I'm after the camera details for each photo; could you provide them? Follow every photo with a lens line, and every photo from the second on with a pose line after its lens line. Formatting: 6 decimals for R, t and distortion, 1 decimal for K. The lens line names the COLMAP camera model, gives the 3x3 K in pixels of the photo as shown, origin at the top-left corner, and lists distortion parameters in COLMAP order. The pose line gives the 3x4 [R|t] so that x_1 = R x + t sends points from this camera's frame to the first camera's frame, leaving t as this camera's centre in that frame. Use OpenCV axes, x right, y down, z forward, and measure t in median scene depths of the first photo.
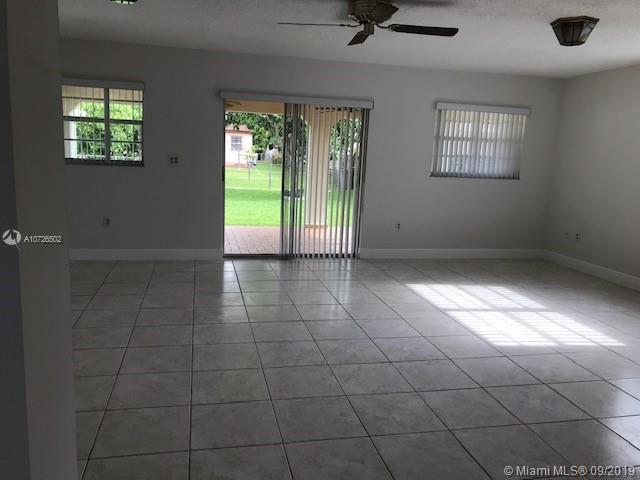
lens RADIAL K [[527.0, 0, 314.3], [0, 527.0, 242.7], [0, 0, 1]] dist [0.021926, -0.024181]
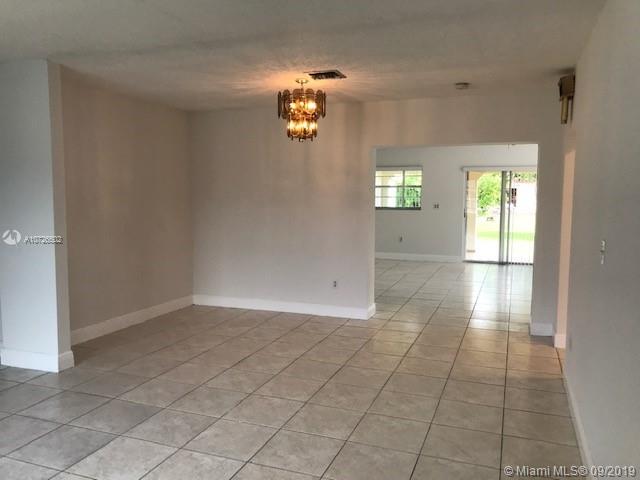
lens RADIAL K [[527.0, 0, 320.3], [0, 527.0, 239.6], [0, 0, 1]] dist [0.021926, -0.024181]
pose [[0.841242, 0.010098, -0.540564, 0.413187], [-0.065575, 0.994350, -0.083475, 0.148213], [0.536667, 0.105671, 0.837151, -0.789554]]
